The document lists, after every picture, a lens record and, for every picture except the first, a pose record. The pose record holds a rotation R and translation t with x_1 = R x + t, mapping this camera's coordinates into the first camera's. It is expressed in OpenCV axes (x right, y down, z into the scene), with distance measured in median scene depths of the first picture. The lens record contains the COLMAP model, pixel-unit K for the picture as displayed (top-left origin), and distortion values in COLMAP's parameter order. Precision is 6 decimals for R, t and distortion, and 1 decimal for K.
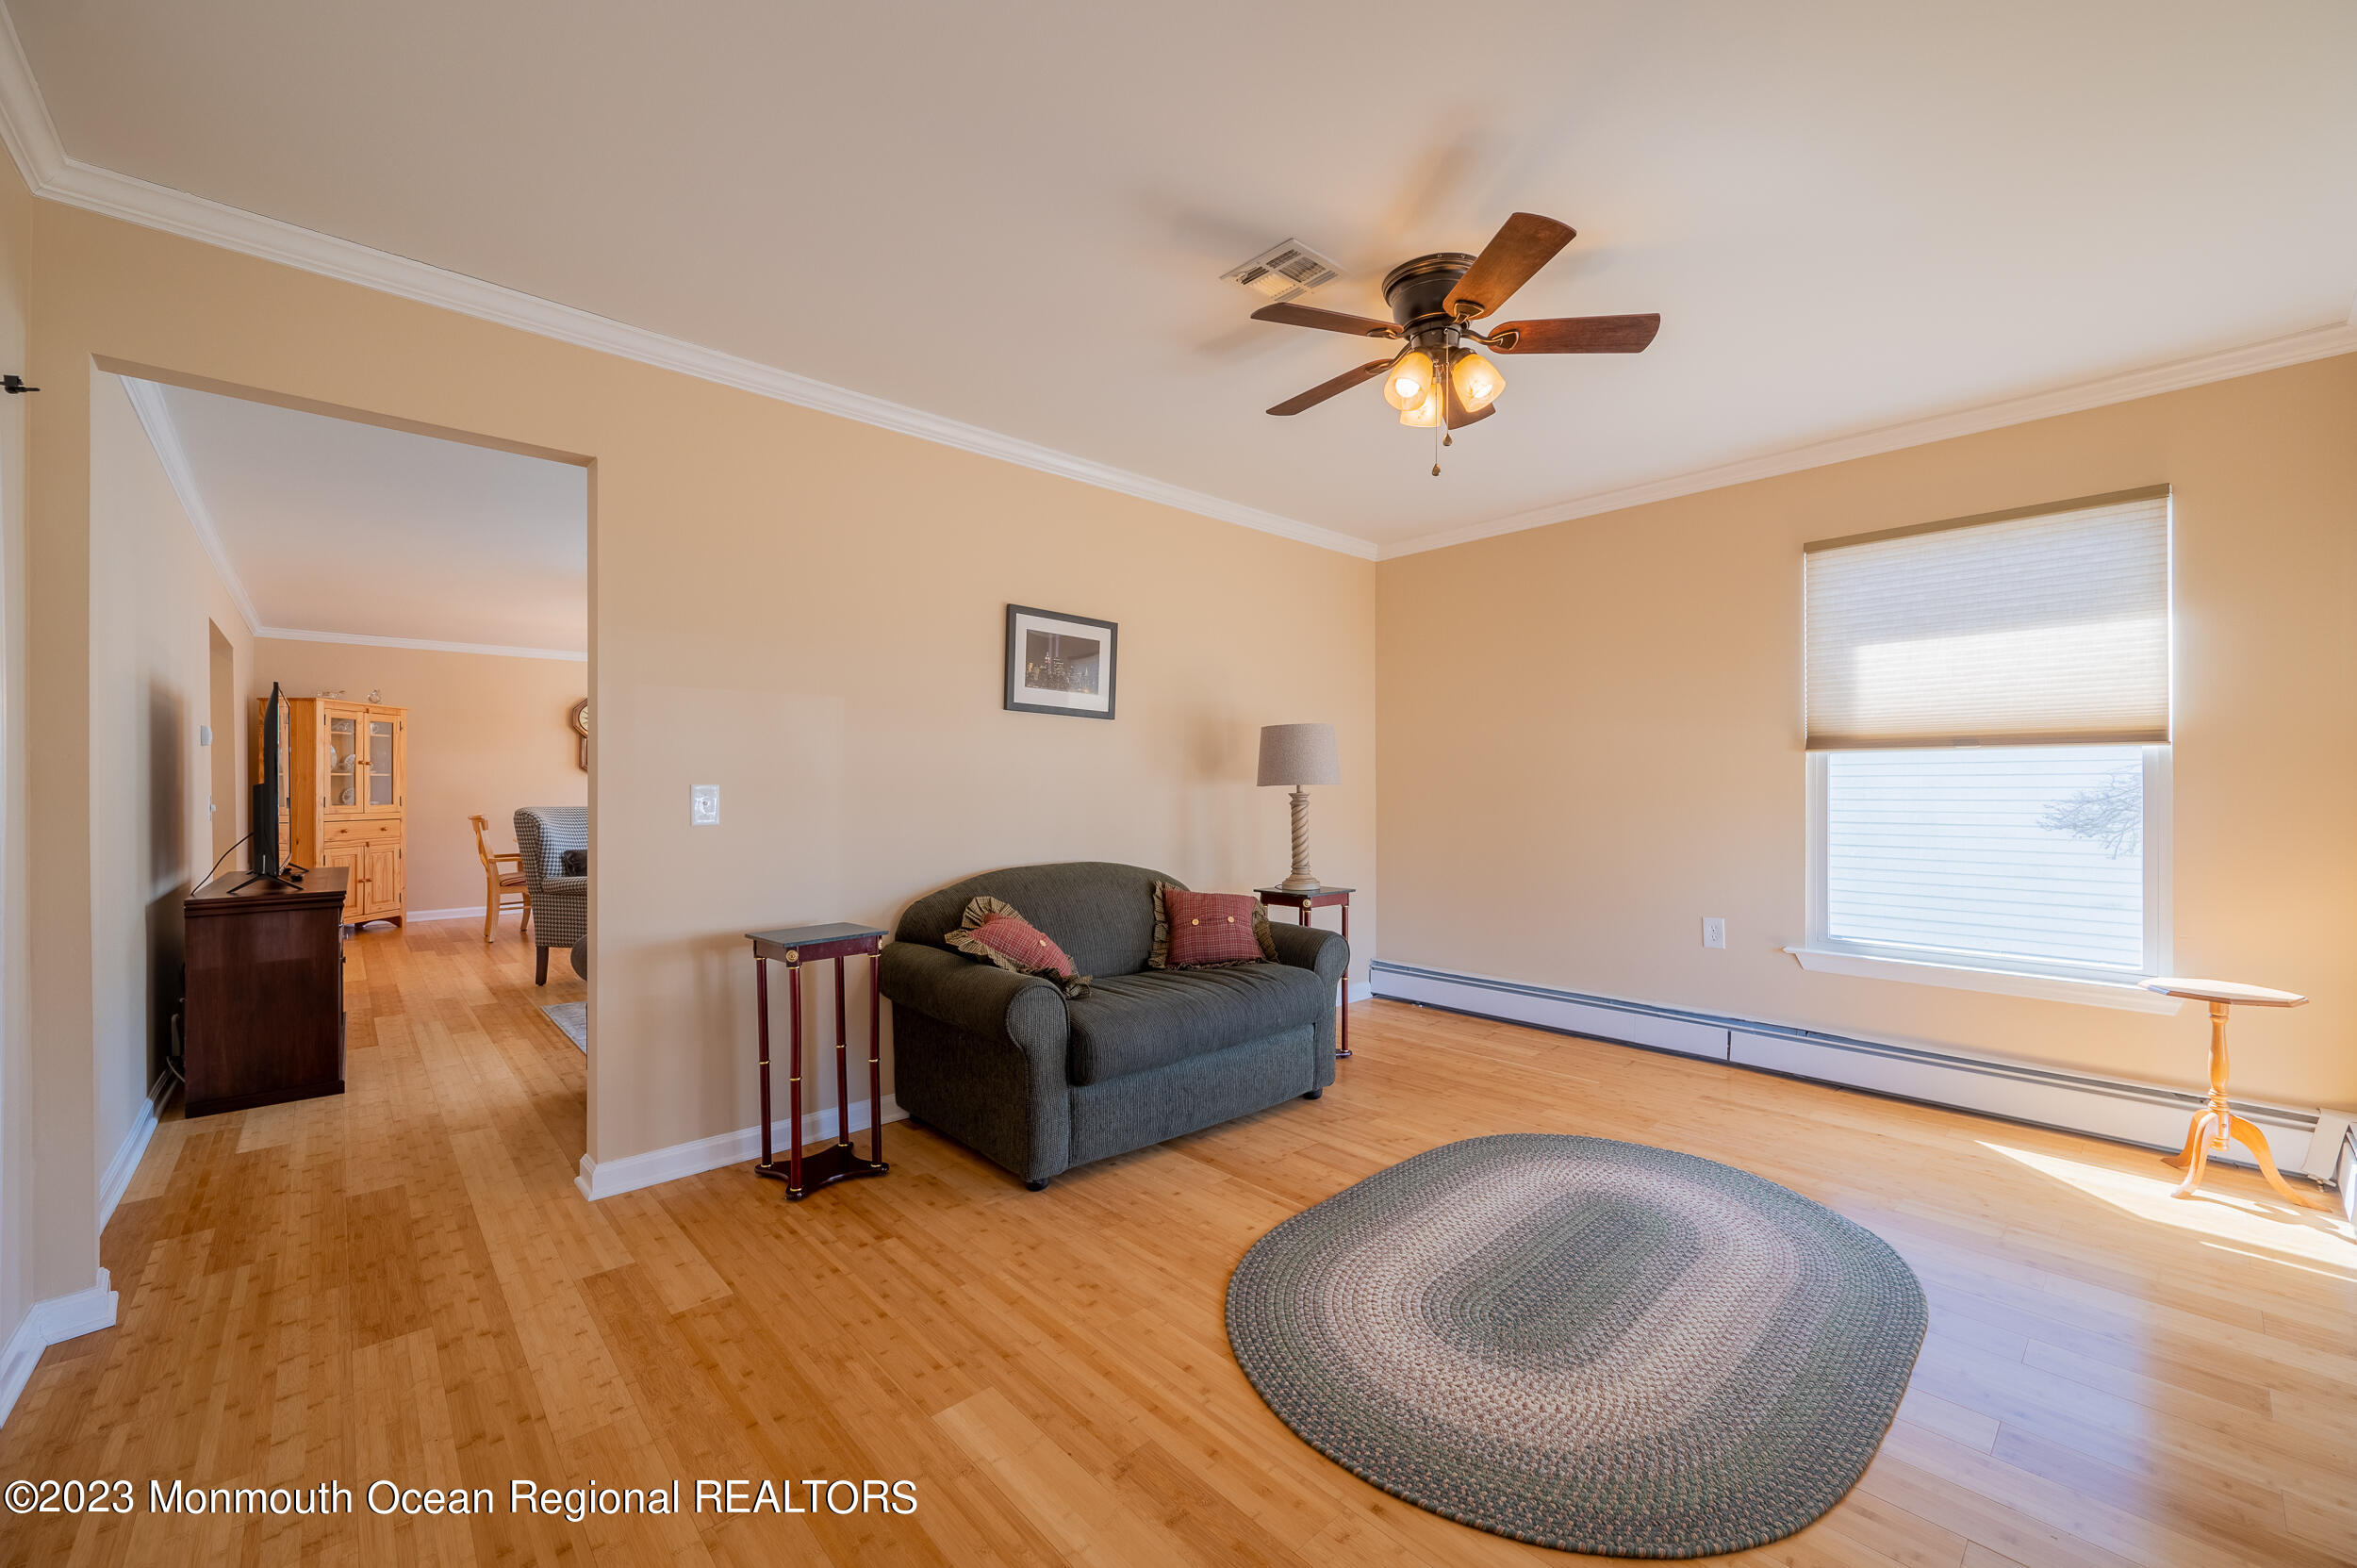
lens RADIAL K [[944.5, 0, 1182.2], [0, 944.5, 780.7], [0, 0, 1]] dist [-0.000625, -0.000412]
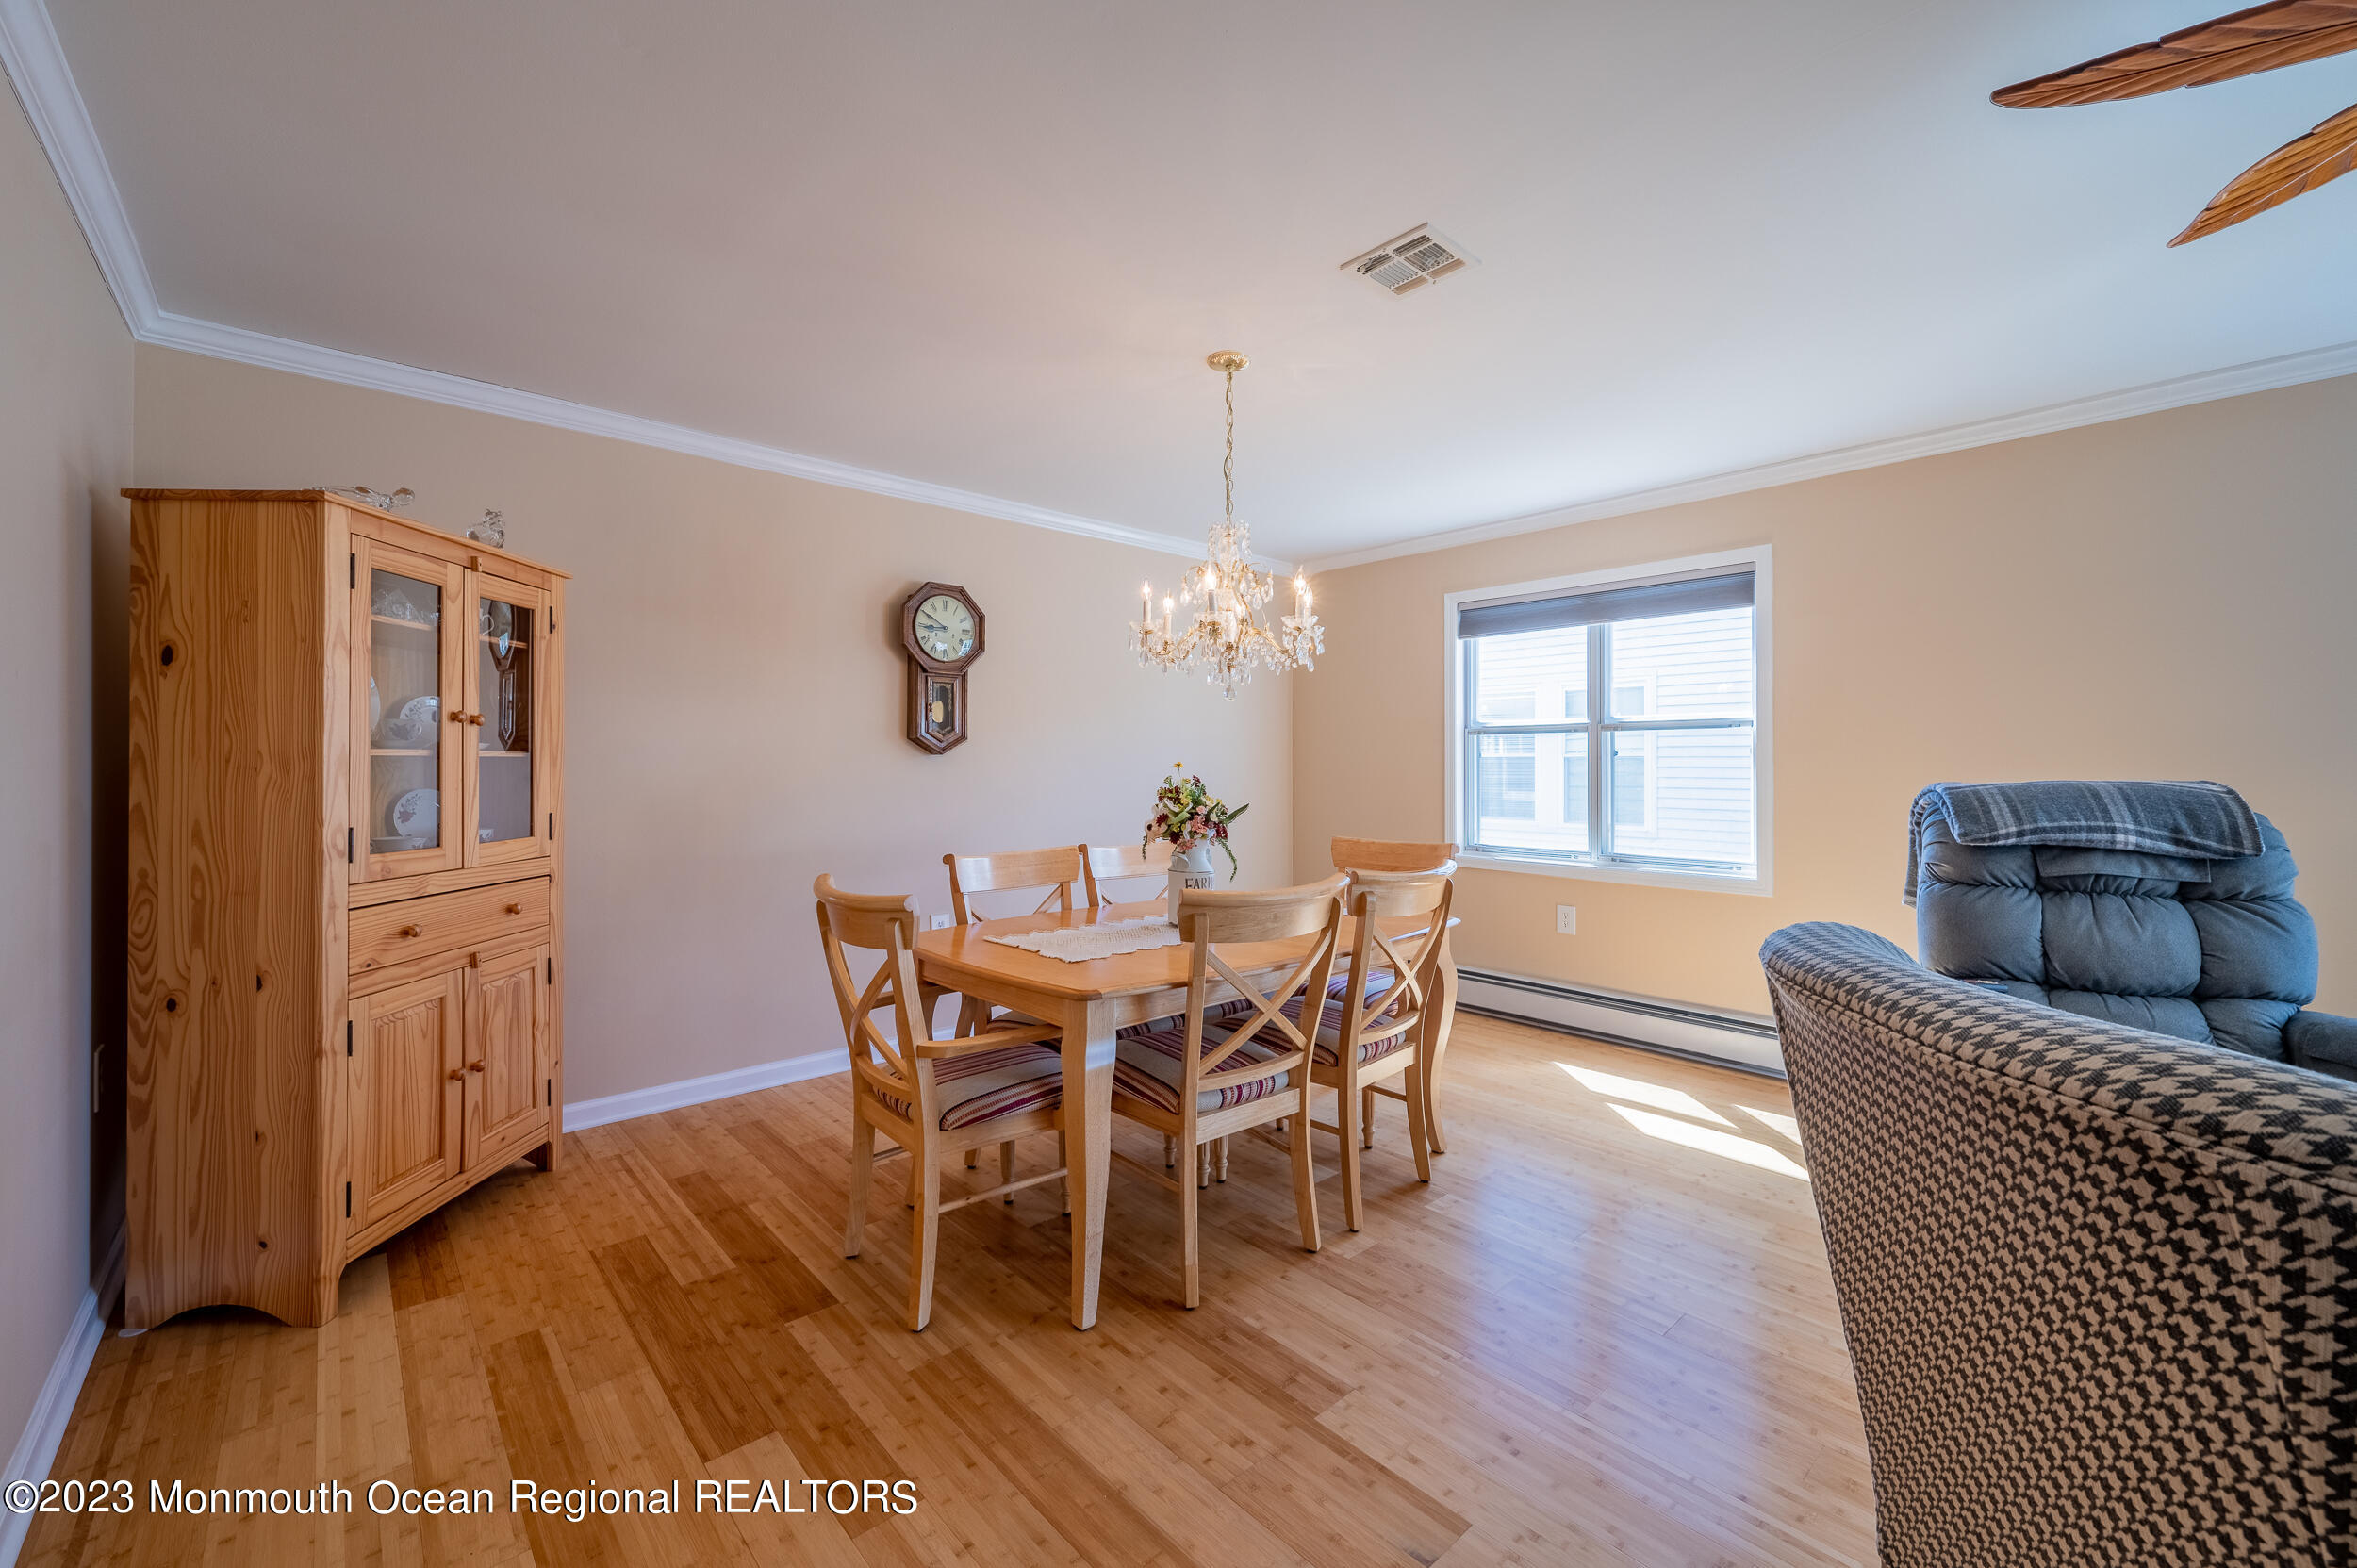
lens RADIAL K [[944.5, 0, 1176.7], [0, 944.5, 767.6], [0, 0, 1]] dist [-0.000625, -0.000412]
pose [[0.999965, 0.007969, -0.002410, -1.140710], [-0.007949, 0.999934, 0.008261, -0.011658], [0.002475, -0.008241, 0.999963, 1.238417]]
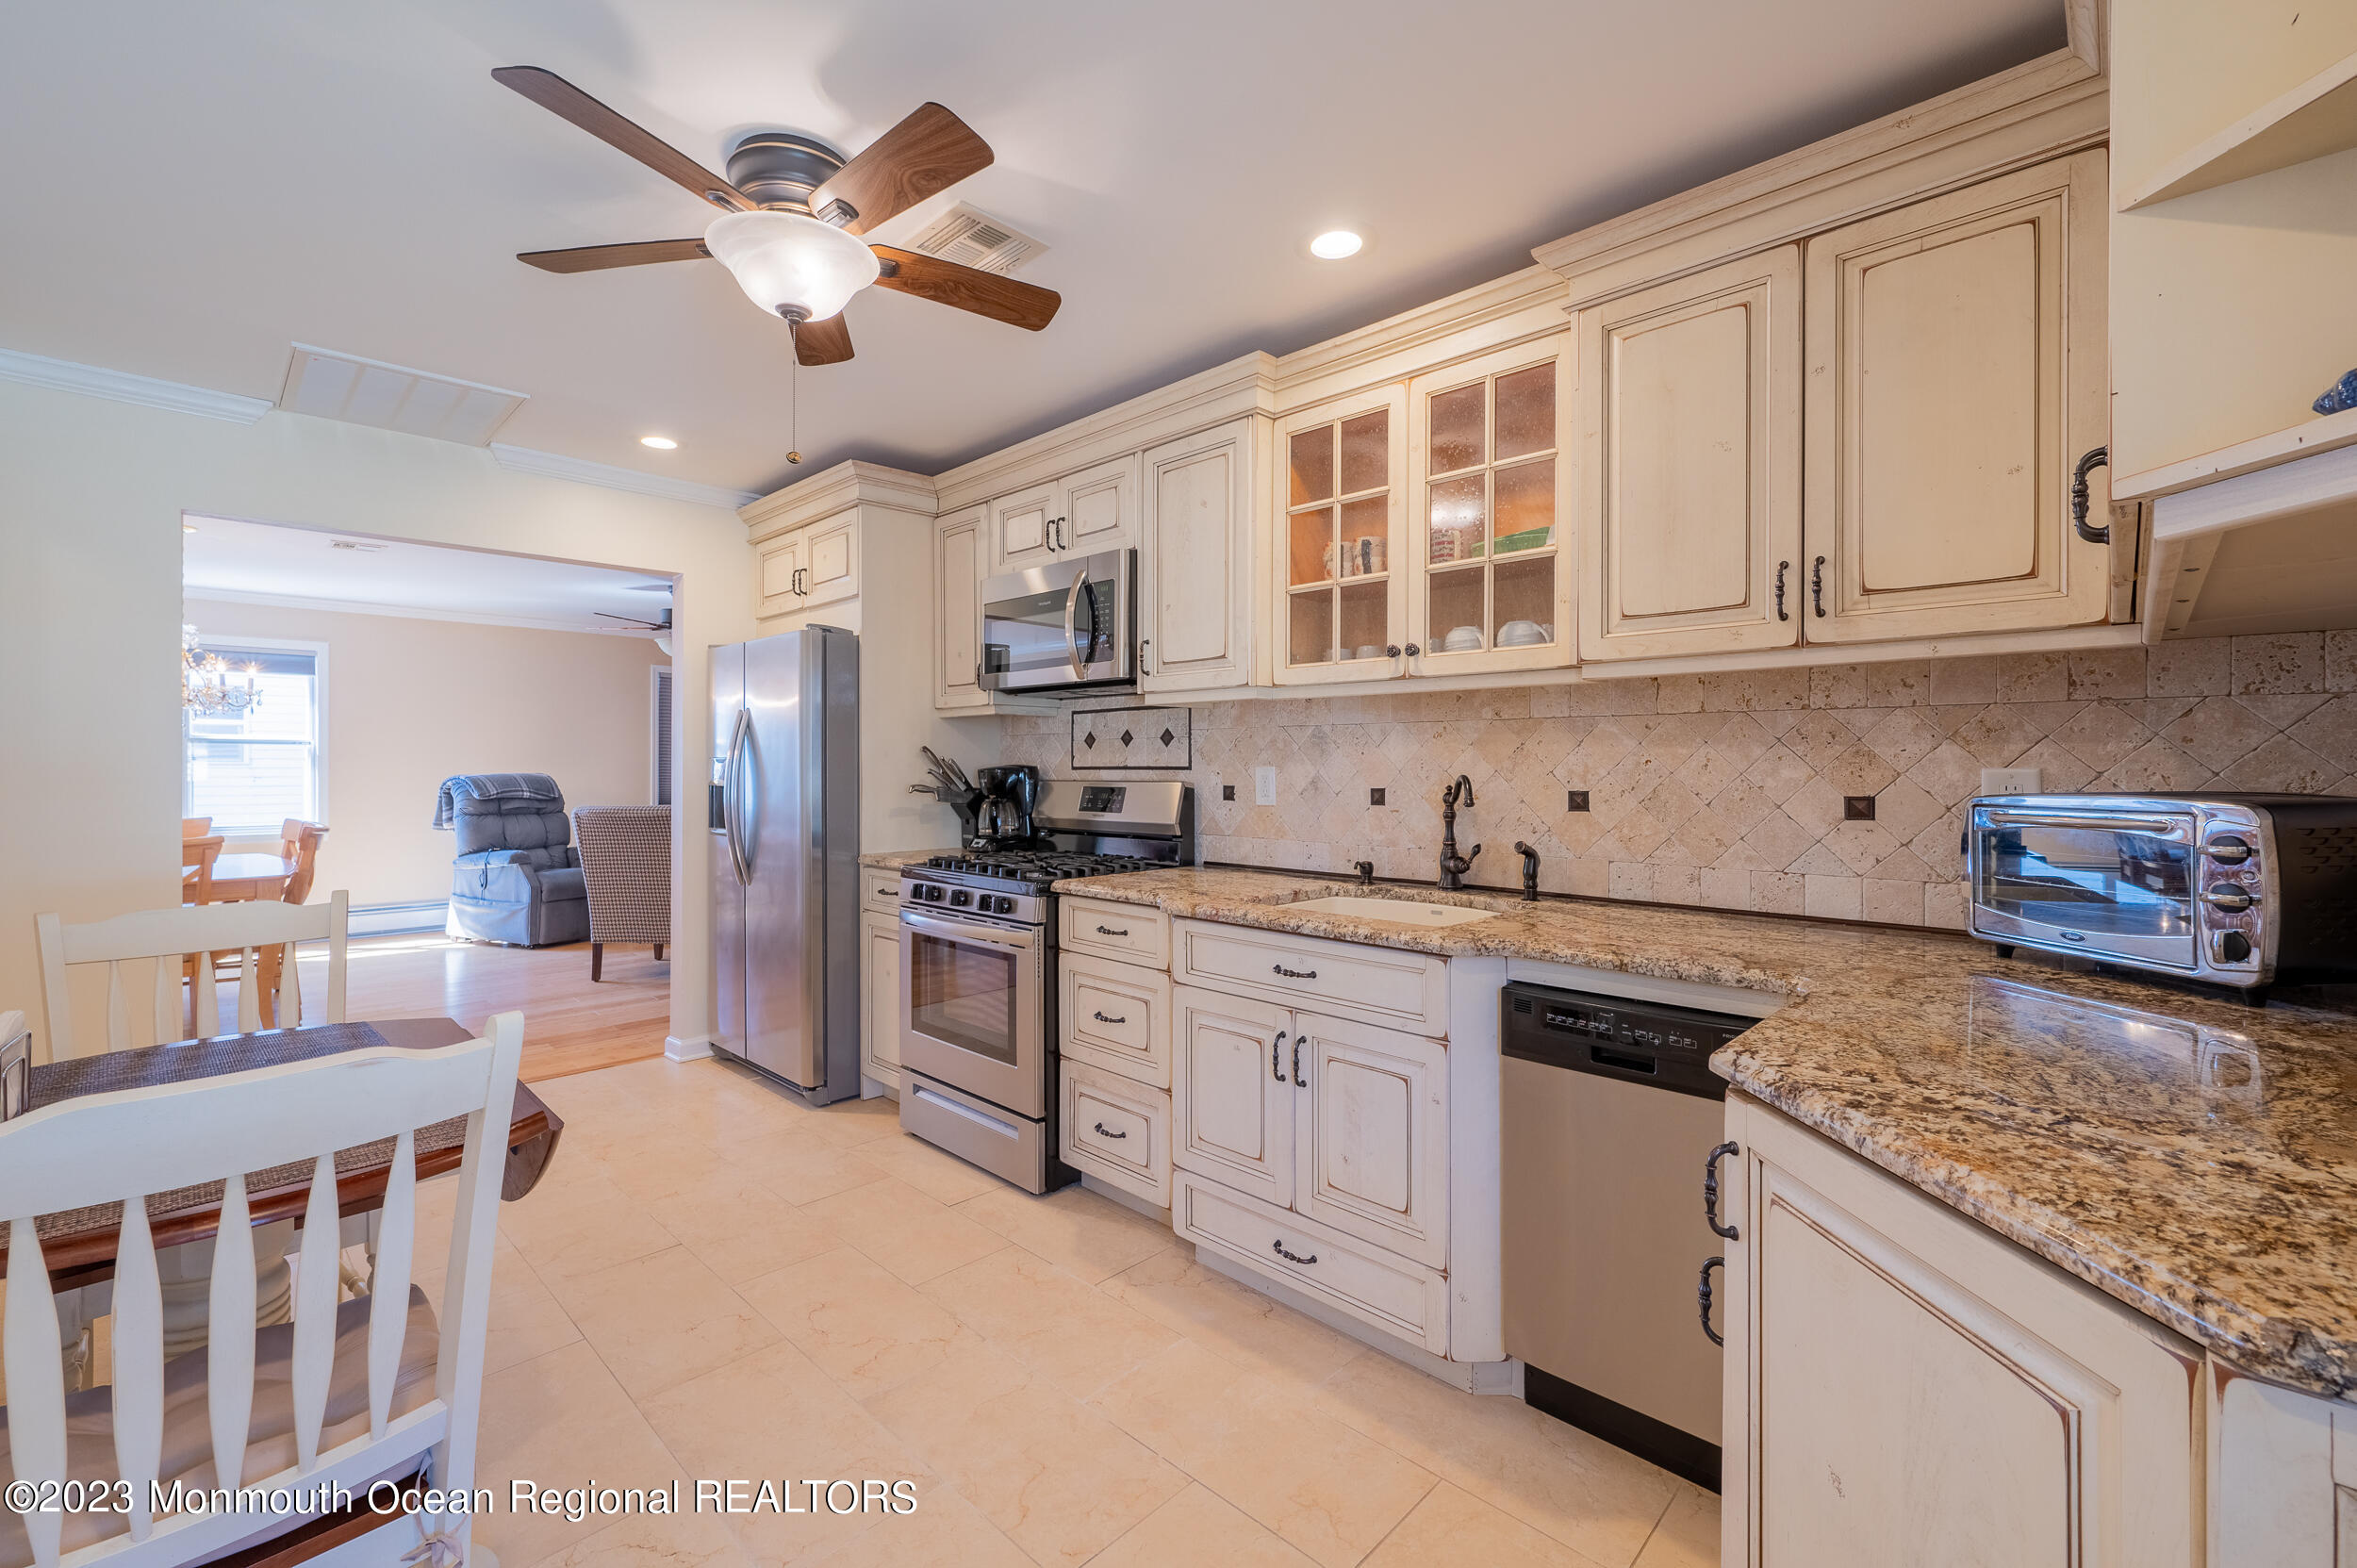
lens RADIAL K [[970.1, 0, 1172.1], [0, 970.1, 776.8], [0, 0, 1]] dist [0.001010, -0.000145]
pose [[-0.060139, -0.002919, 0.998186, -2.349456], [-0.011727, 0.999929, 0.002218, -0.014344], [-0.998121, -0.011573, -0.060169, 0.786544]]
